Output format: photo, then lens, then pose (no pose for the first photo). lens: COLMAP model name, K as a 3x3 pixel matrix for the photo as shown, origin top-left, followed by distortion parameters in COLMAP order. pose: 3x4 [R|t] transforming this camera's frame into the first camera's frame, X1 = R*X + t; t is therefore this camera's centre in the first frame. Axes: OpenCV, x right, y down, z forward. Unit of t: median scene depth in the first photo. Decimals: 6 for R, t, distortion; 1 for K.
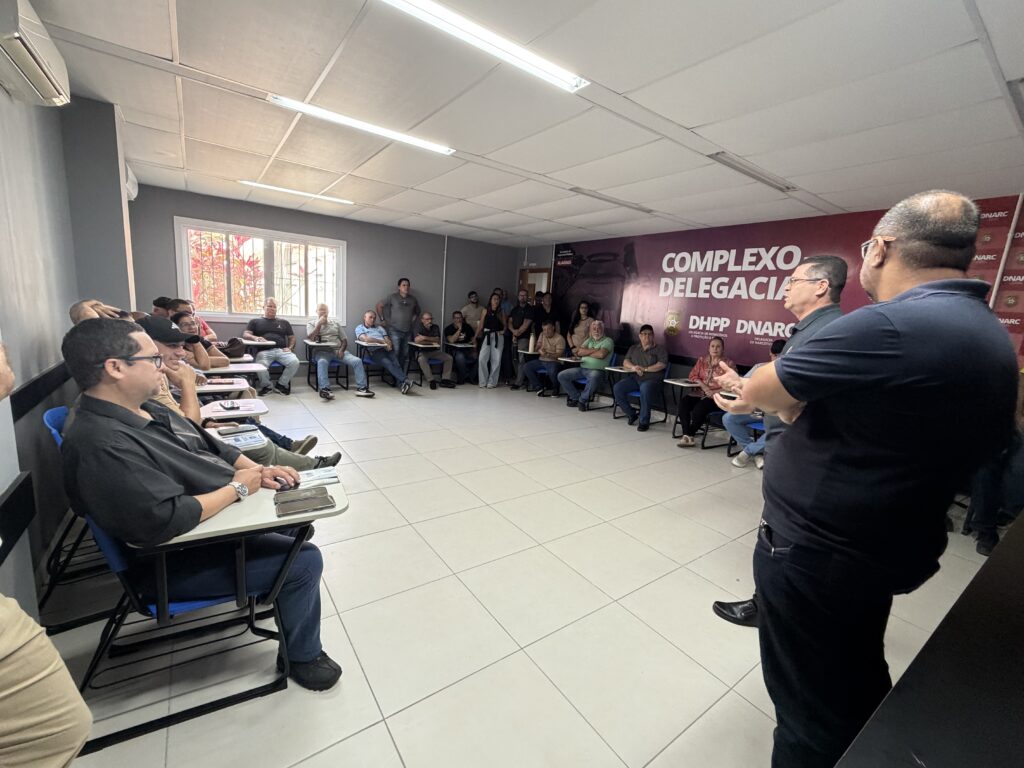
lens RADIAL K [[435.0, 0, 511.1], [0, 435.0, 382.7], [0, 0, 1]] dist [0.001893, 0.000295]
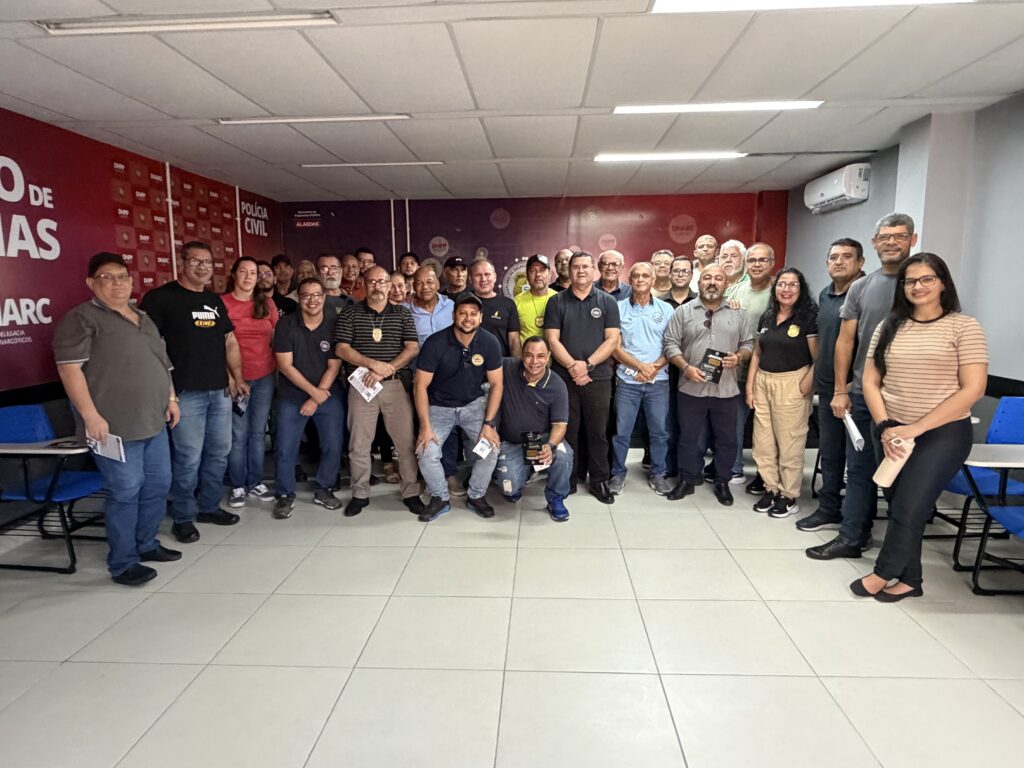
lens RADIAL K [[629.5, 0, 508.9], [0, 629.5, 381.8], [0, 0, 1]] dist [-0.008463, -0.001905]
pose [[-0.775349, -0.147580, 0.614048, -0.298967], [0.070628, 0.945950, 0.316529, -0.209010], [-0.627572, 0.288790, -0.723018, 1.037192]]
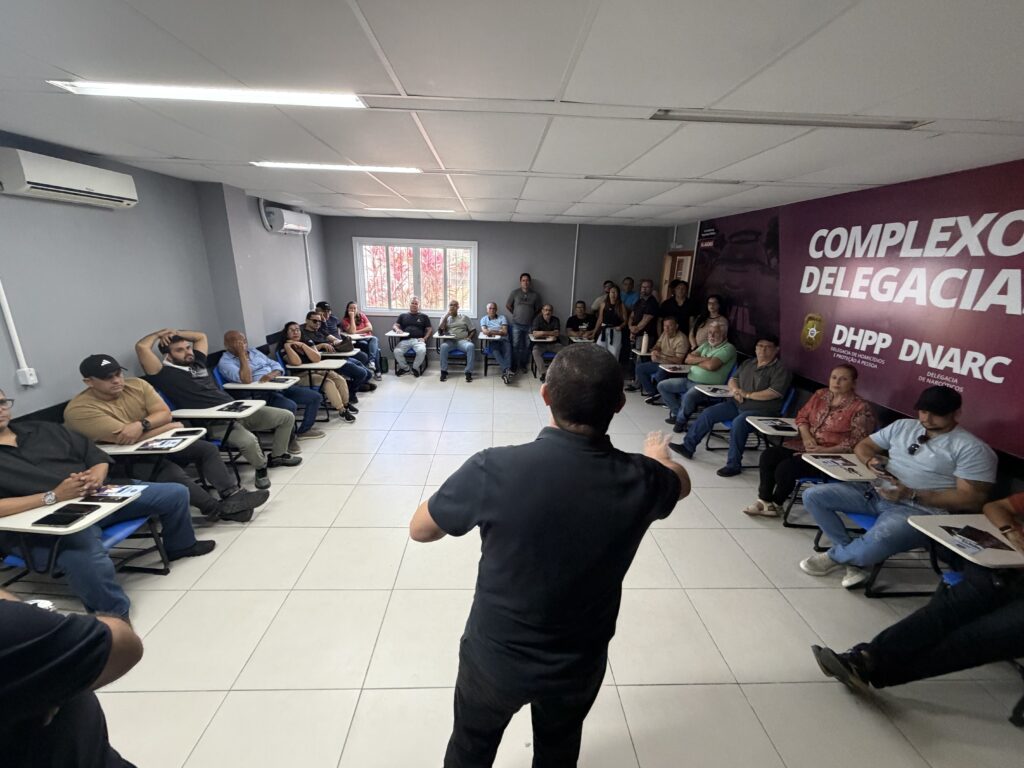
lens RADIAL K [[409.7, 0, 504.7], [0, 409.7, 384.7], [0, 0, 1]] dist [0.003081, -0.000074]
pose [[0.828938, 0.114525, -0.547490, 0.347476], [-0.067025, 0.992100, 0.106048, -0.095232], [0.555310, -0.051211, 0.830065, 0.187331]]
